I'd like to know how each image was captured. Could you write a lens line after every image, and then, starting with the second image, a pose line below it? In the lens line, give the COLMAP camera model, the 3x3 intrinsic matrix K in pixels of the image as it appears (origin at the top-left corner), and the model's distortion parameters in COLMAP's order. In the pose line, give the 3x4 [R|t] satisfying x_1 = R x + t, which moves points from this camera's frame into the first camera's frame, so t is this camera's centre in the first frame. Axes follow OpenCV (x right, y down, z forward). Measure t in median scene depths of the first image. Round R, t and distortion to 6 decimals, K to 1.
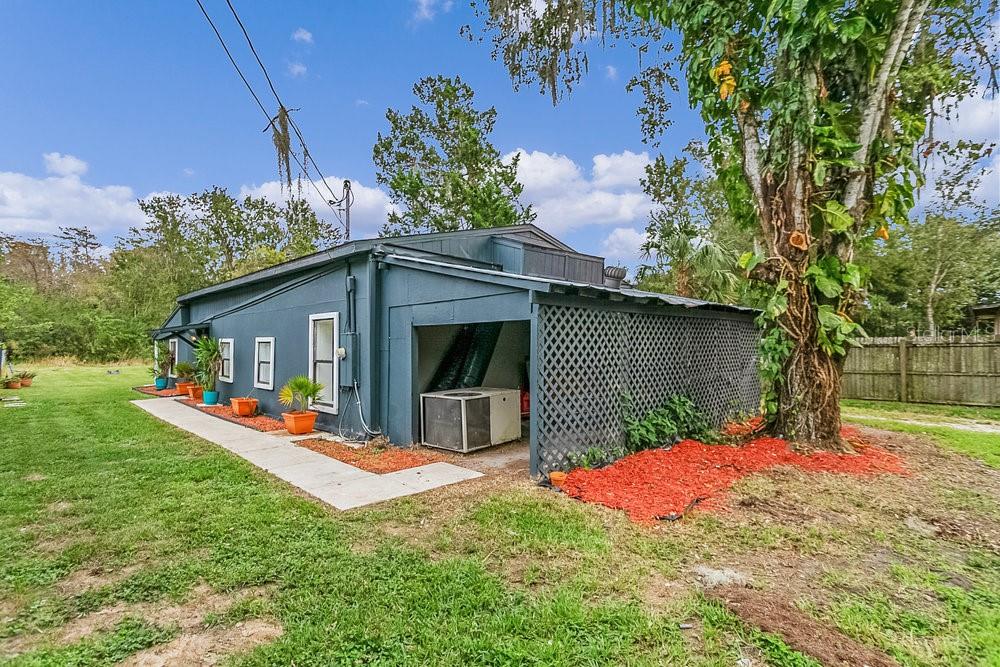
lens RADIAL K [[470.2, 0, 500.0], [0, 470.2, 333.5], [0, 0, 1]] dist [0.001476, -0.000020]
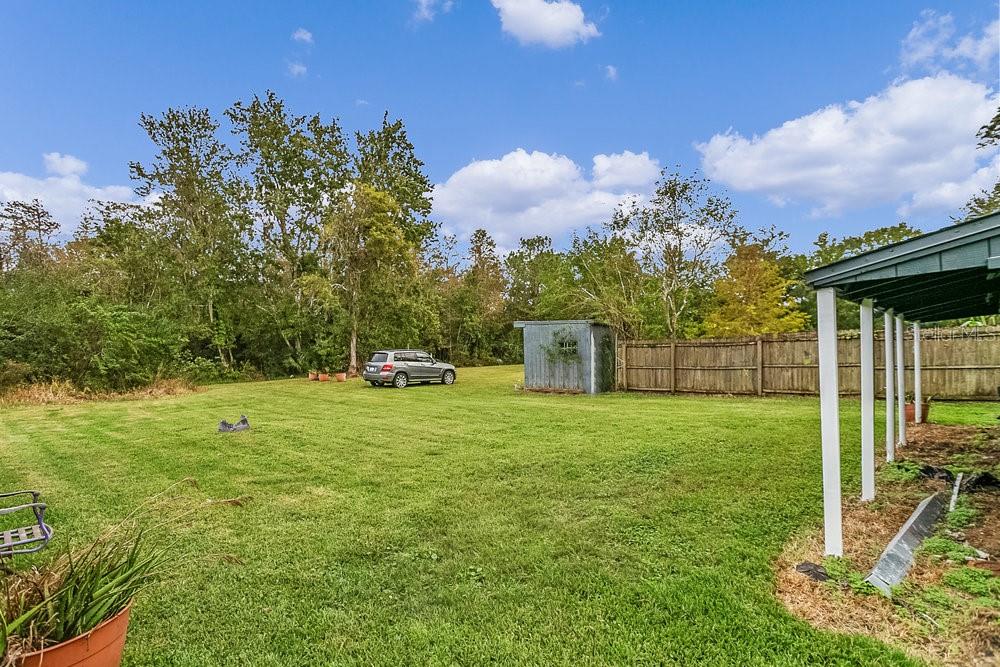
lens RADIAL K [[516.9, 0, 498.8], [0, 516.9, 355.7], [0, 0, 1]] dist [0.001320, 0.000047]
pose [[0.999295, -0.033295, 0.017357, -0.412080], [0.032651, 0.998814, 0.036127, 0.013804], [-0.018539, -0.035535, 0.999196, 0.395564]]
